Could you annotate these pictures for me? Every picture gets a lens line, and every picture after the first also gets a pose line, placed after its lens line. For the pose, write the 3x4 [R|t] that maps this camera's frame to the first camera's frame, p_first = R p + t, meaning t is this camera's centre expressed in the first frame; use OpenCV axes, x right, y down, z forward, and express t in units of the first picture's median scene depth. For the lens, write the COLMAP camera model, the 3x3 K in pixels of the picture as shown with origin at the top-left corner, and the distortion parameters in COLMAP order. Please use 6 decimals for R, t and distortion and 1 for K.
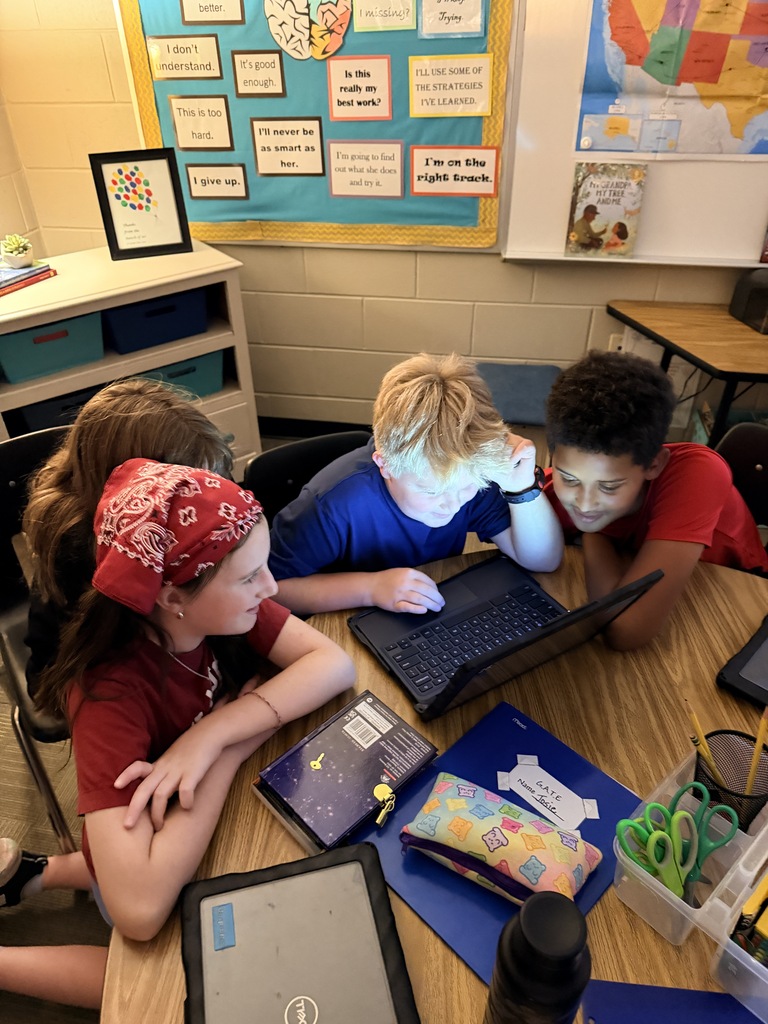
lens RADIAL K [[729.8, 0, 384.0], [0, 729.8, 512.0], [0, 0, 1]] dist [-0.004361, 0.001425]
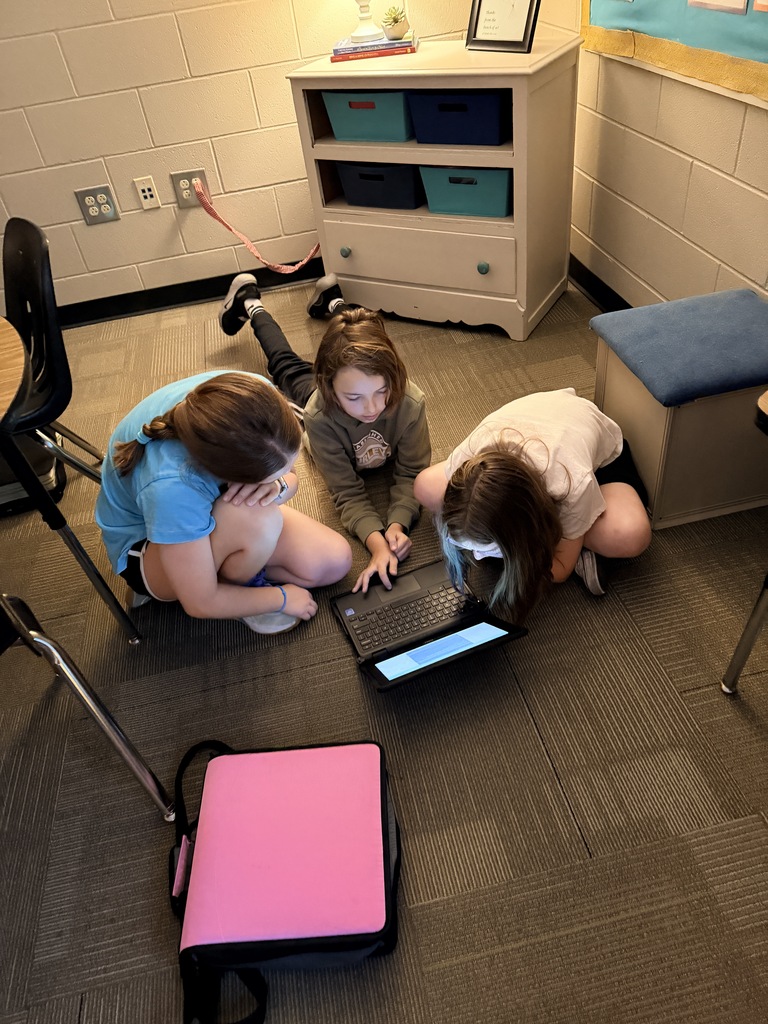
lens RADIAL K [[729.8, 0, 384.0], [0, 729.8, 512.0], [0, 0, 1]] dist [-0.004361, 0.001425]
pose [[0.400251, 0.581162, -0.708554, 0.665753], [-0.447540, 0.798677, 0.402273, -0.187823], [0.799692, 0.156096, 0.579764, 0.425284]]
